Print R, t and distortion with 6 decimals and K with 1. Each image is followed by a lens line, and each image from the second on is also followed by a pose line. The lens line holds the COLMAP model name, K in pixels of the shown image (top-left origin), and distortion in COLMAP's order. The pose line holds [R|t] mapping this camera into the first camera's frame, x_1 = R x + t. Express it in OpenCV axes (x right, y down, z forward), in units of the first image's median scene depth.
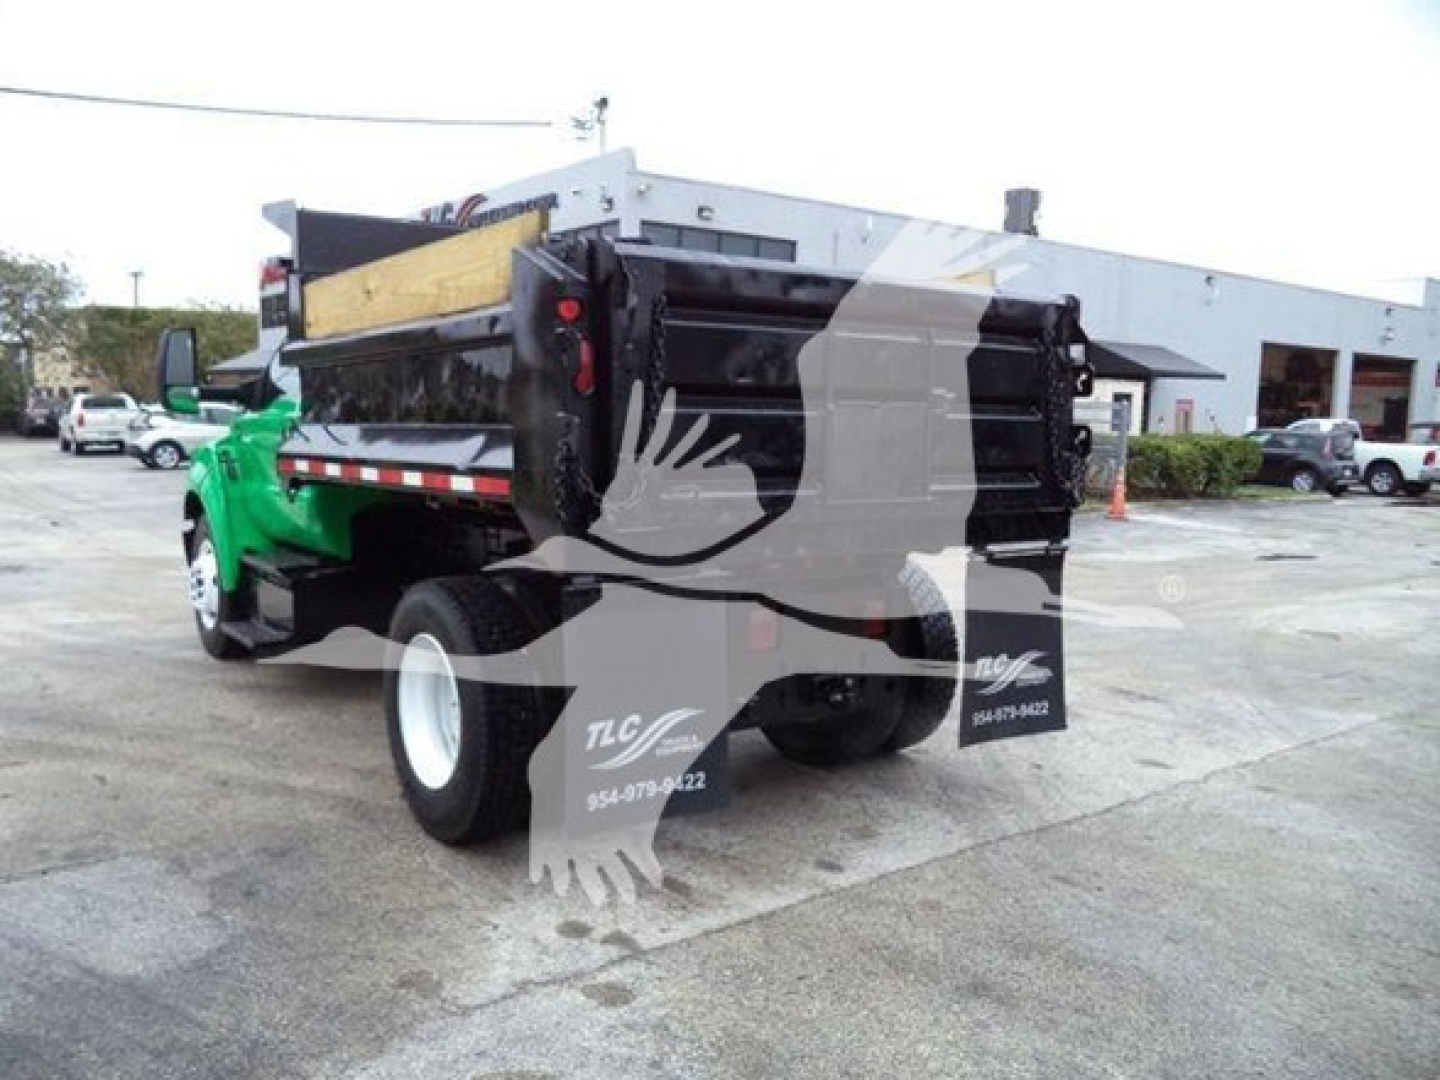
lens RADIAL K [[1153.4, 0, 724.2], [0, 1153.4, 550.0], [0, 0, 1]] dist [-0.016516, -0.000355]
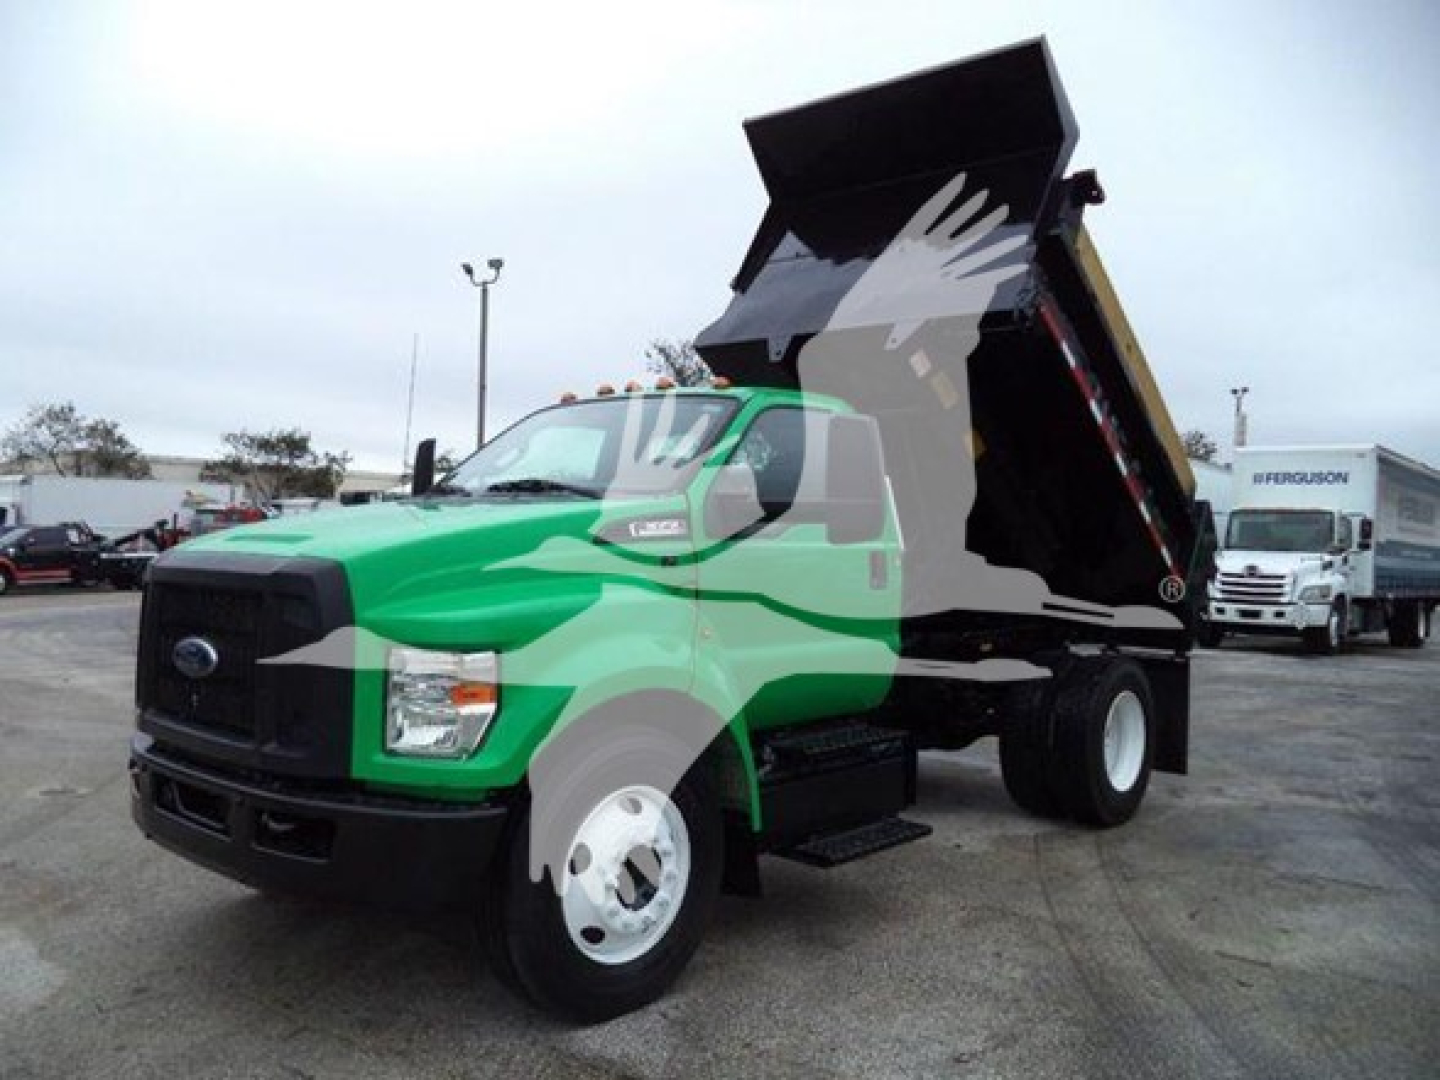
lens RADIAL K [[1156.0, 0, 720.0], [0, 1156.0, 540.0], [0, 0, 1]] dist [-0.025599, 0.003238]
pose [[-0.202904, -0.013906, 0.979100, -1.518867], [0.086491, 0.995736, 0.032066, -0.207605], [-0.975371, 0.091190, -0.200837, 1.661773]]
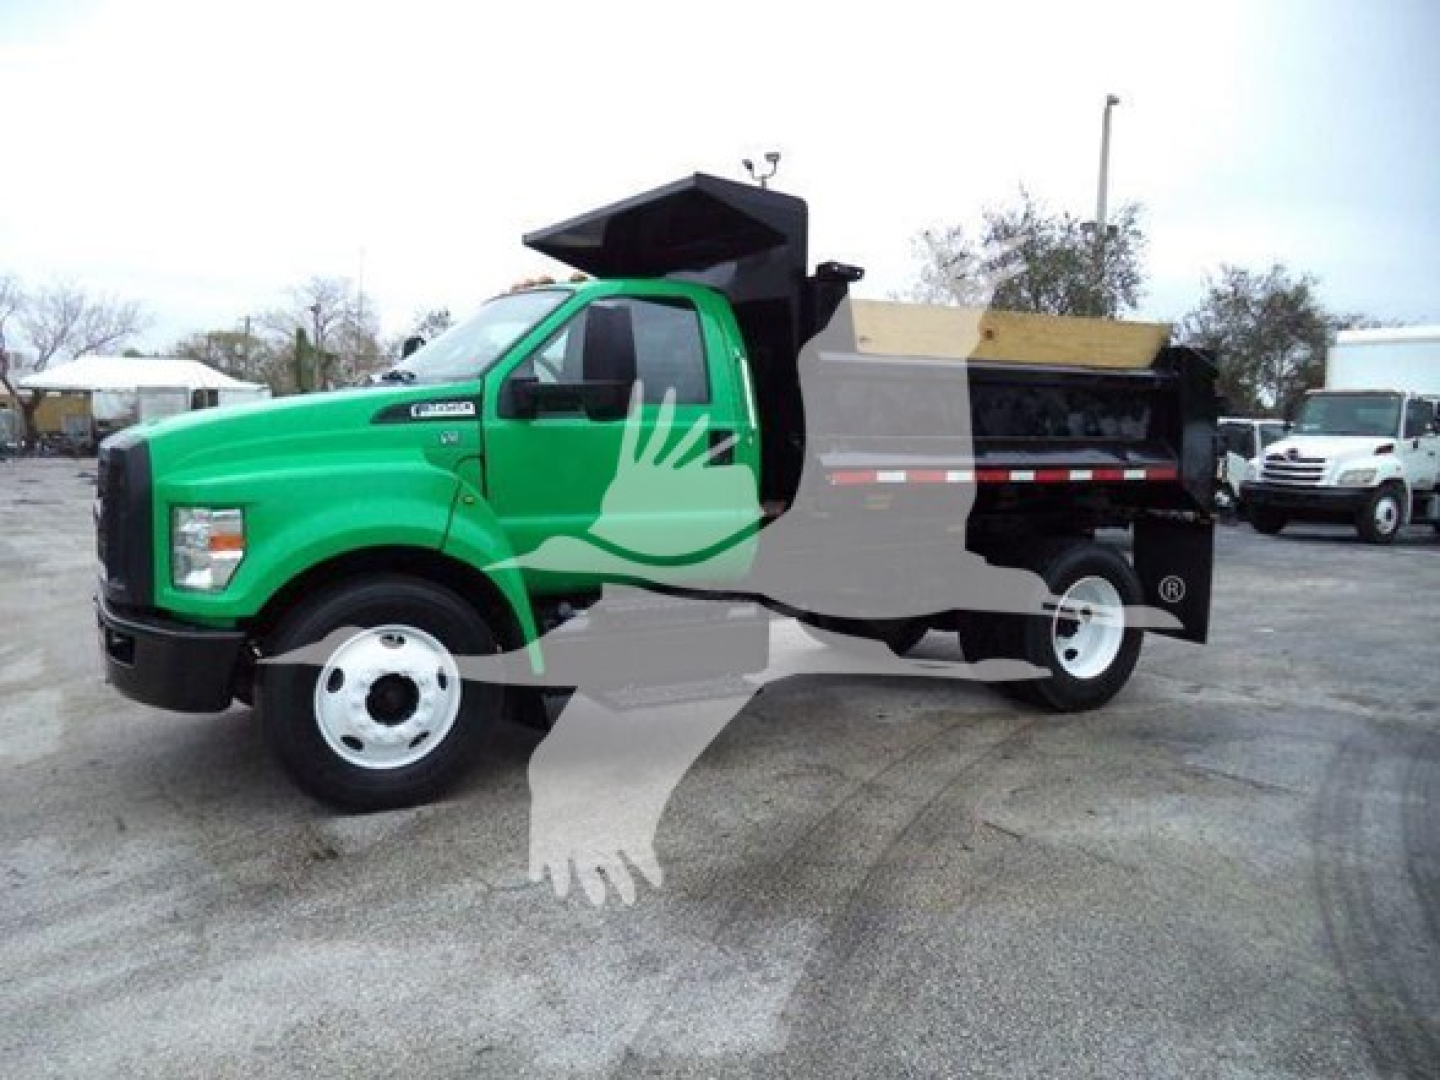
lens RADIAL K [[1153.4, 0, 724.2], [0, 1153.4, 550.0], [0, 0, 1]] dist [-0.016516, -0.000355]
pose [[0.098982, -0.113573, 0.988587, -1.640222], [0.099572, 0.989610, 0.103720, -0.150507], [-0.990095, 0.088169, 0.109262, 1.183491]]
